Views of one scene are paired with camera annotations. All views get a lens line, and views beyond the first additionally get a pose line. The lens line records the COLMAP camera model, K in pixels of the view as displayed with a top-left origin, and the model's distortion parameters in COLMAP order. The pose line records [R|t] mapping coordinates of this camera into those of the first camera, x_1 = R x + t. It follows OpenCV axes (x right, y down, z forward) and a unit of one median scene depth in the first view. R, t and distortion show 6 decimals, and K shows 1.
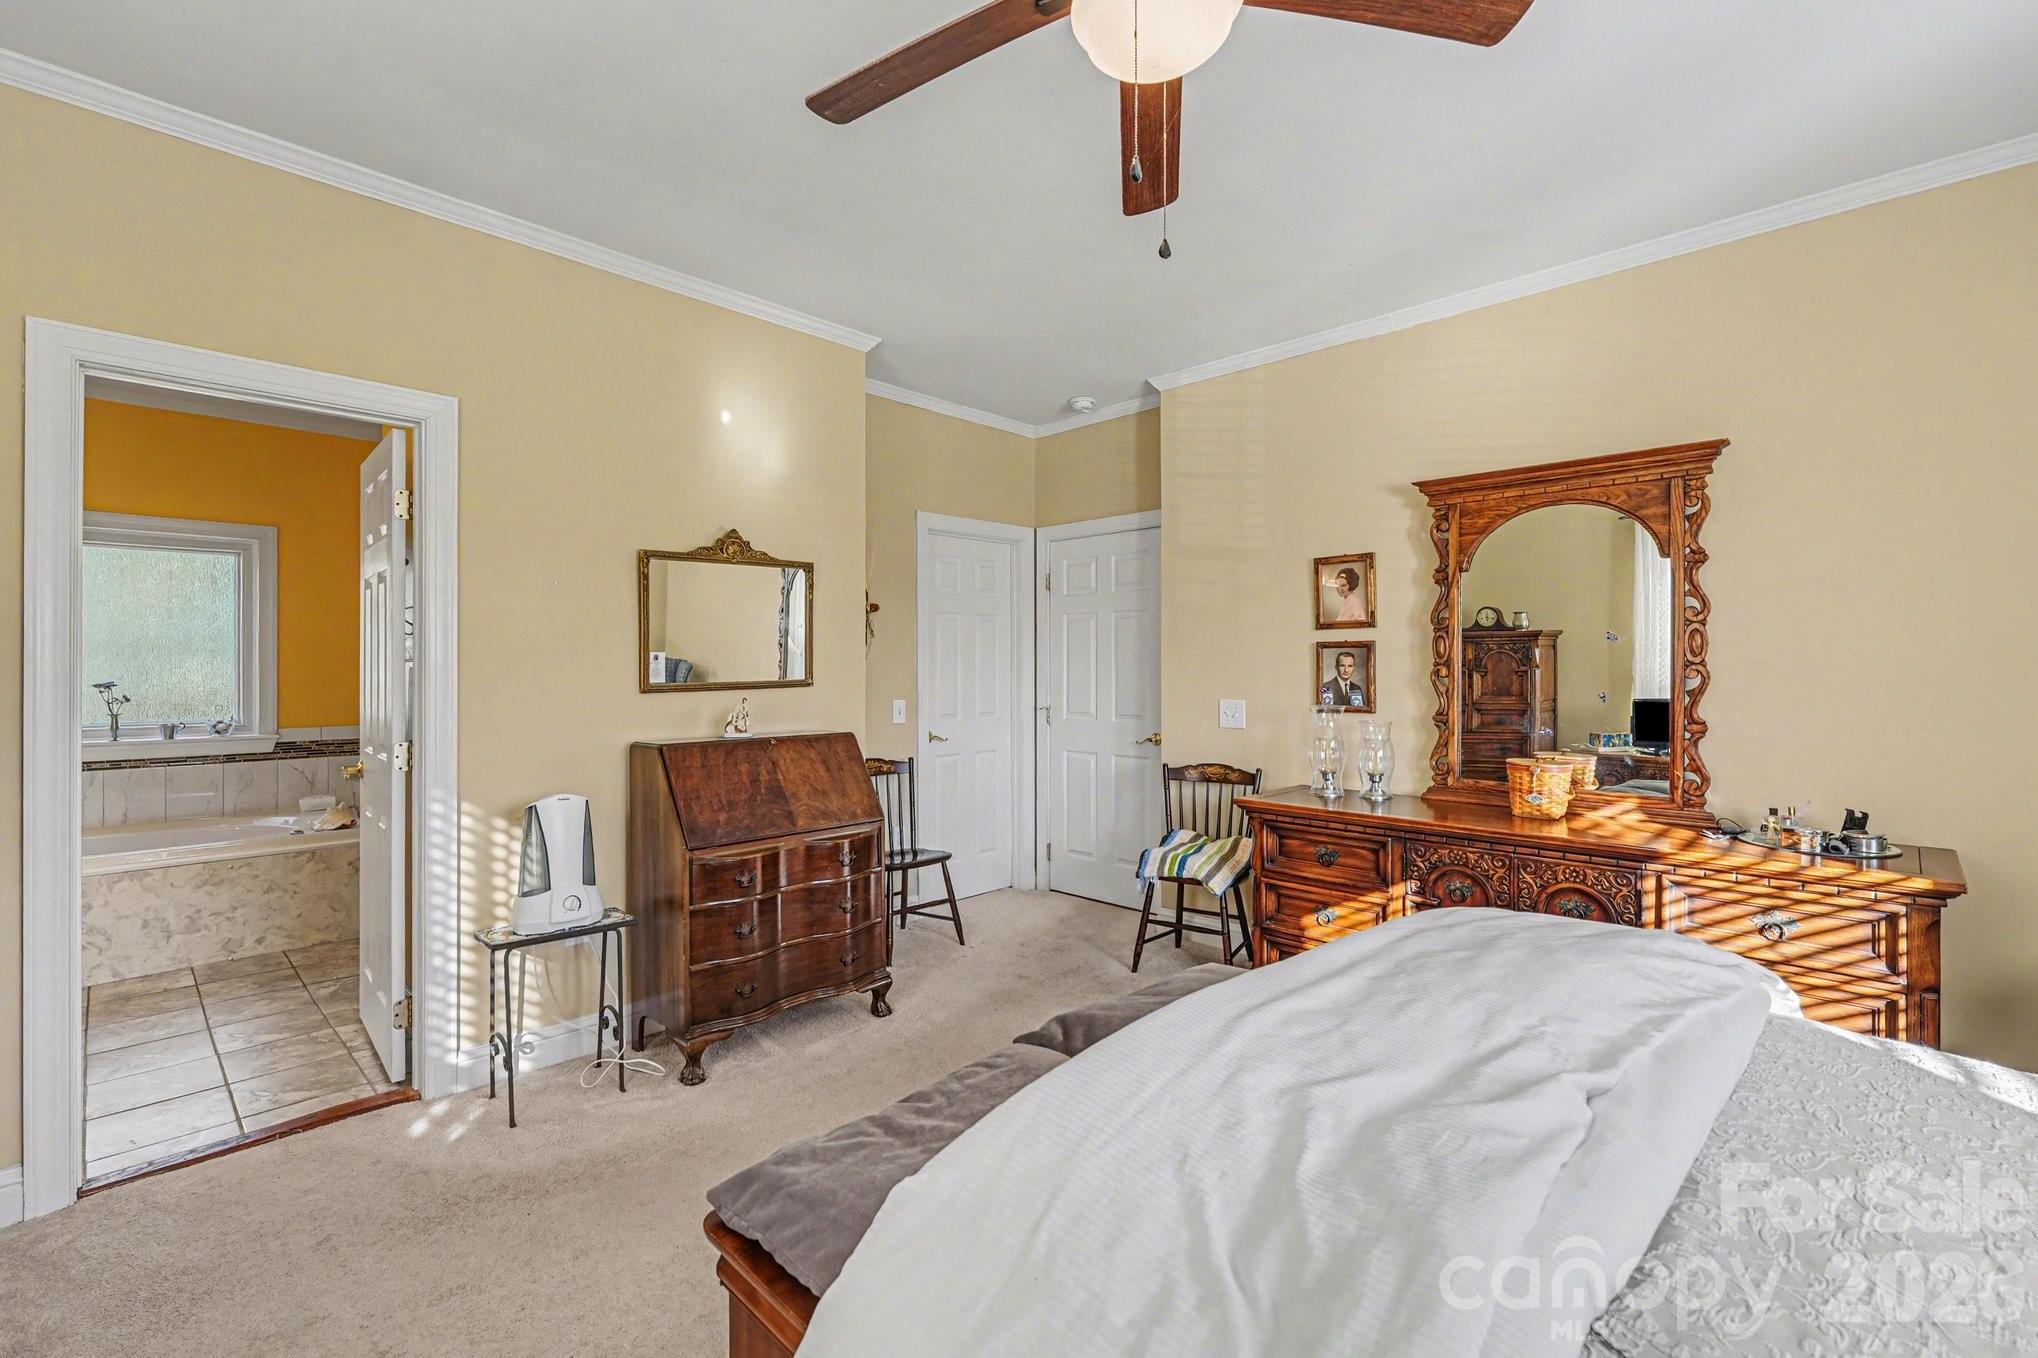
lens RADIAL K [[878.3, 0, 1022.9], [0, 878.3, 681.9], [0, 0, 1]] dist [0.001343, 0.000275]
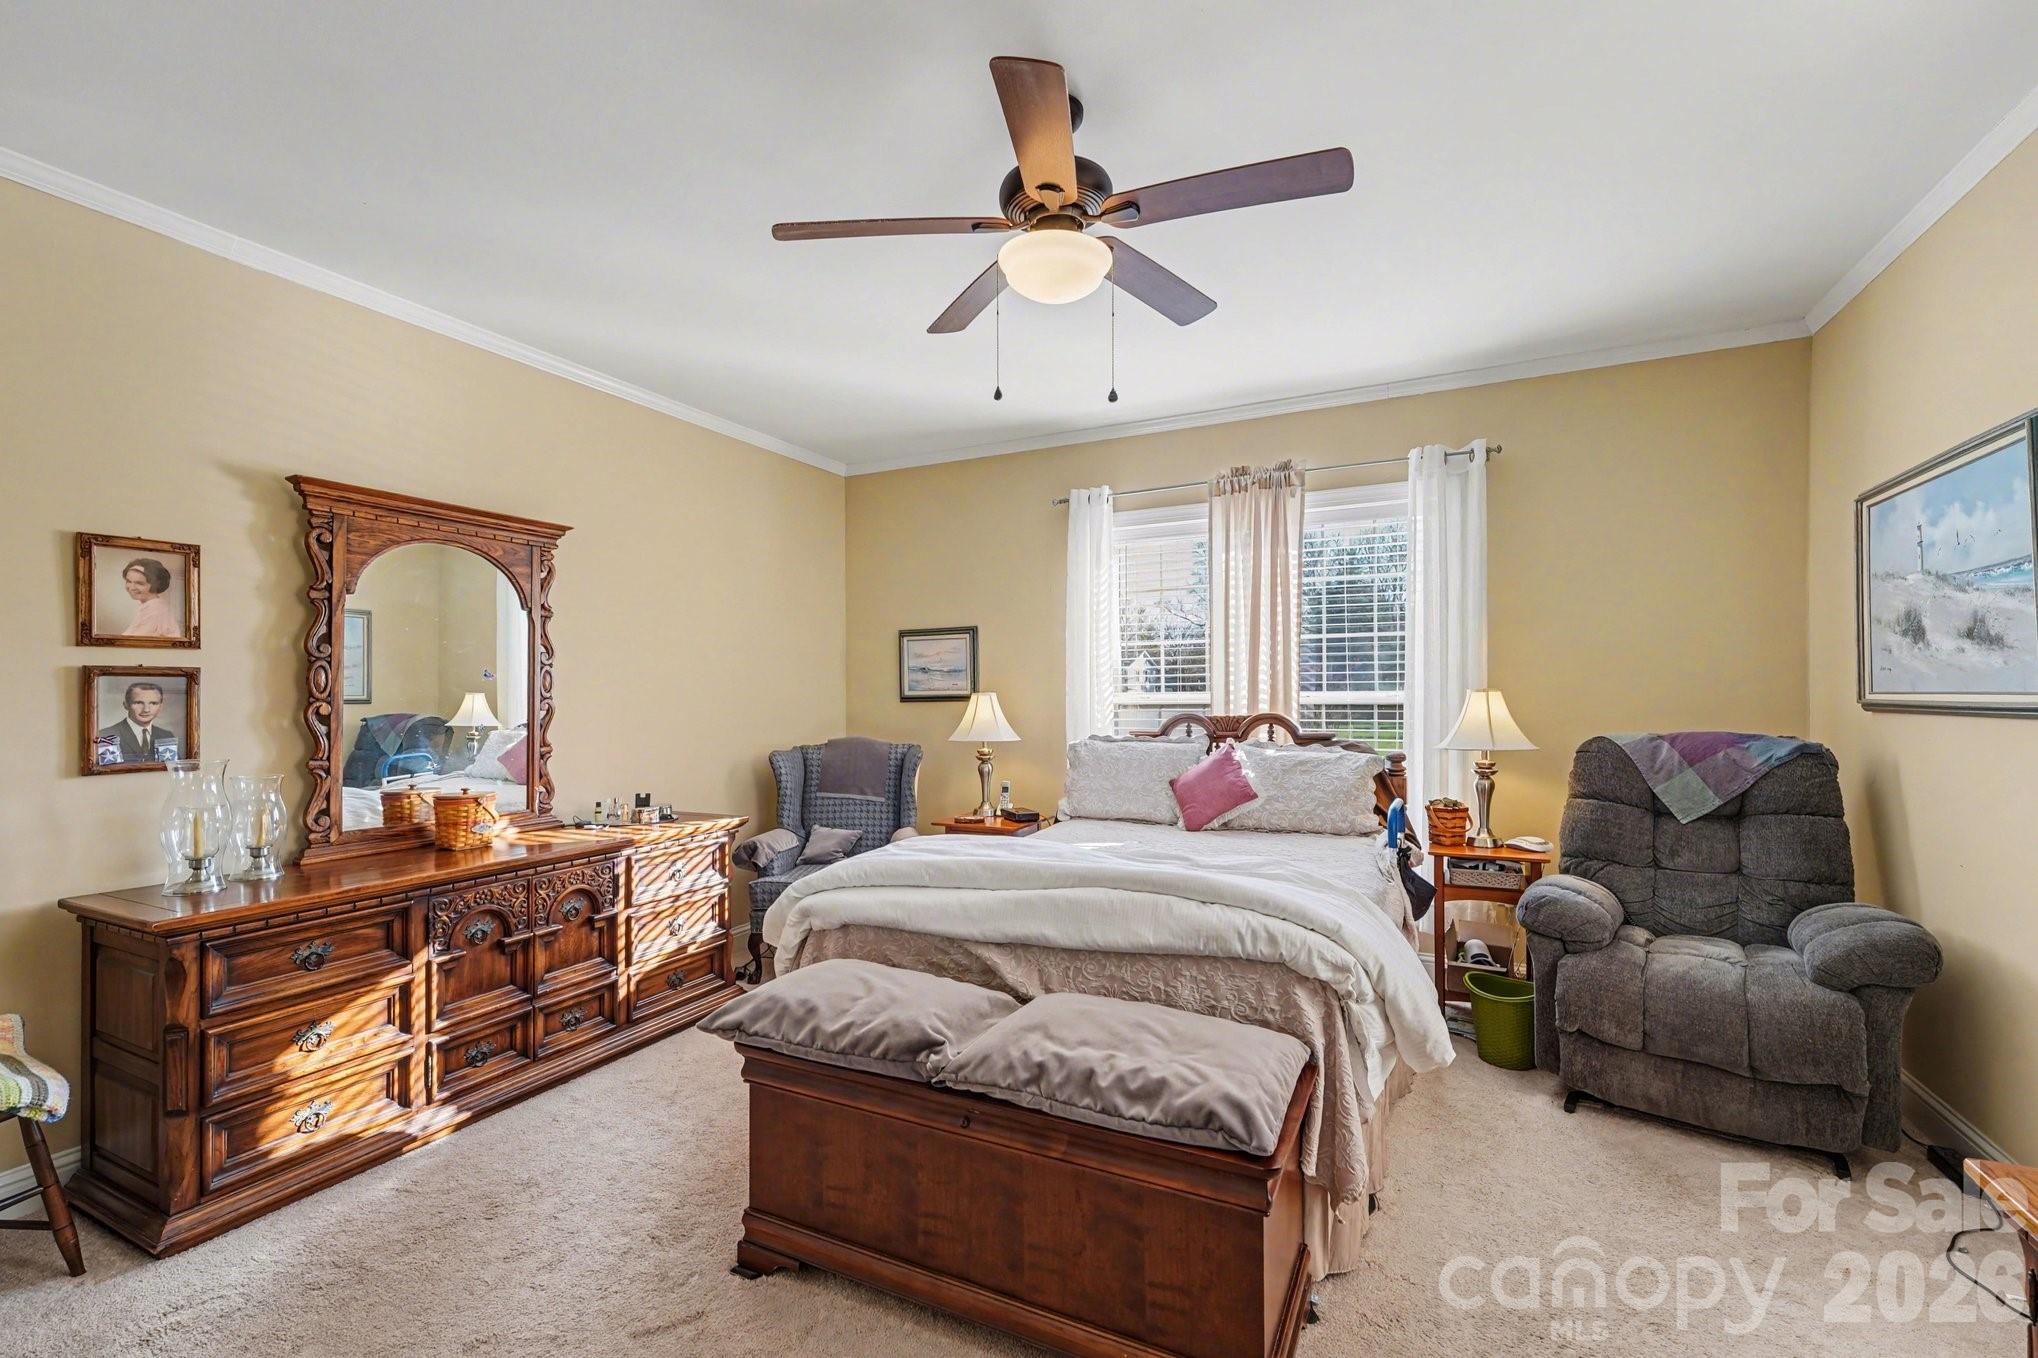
lens RADIAL K [[878.3, 0, 1022.9], [0, 878.3, 681.9], [0, 0, 1]] dist [0.001343, 0.000275]
pose [[-0.294777, 0.015893, 0.955434, -0.518869], [0.025183, 0.999644, -0.008859, -0.012490], [-0.955234, 0.021449, -0.295072, 0.601511]]
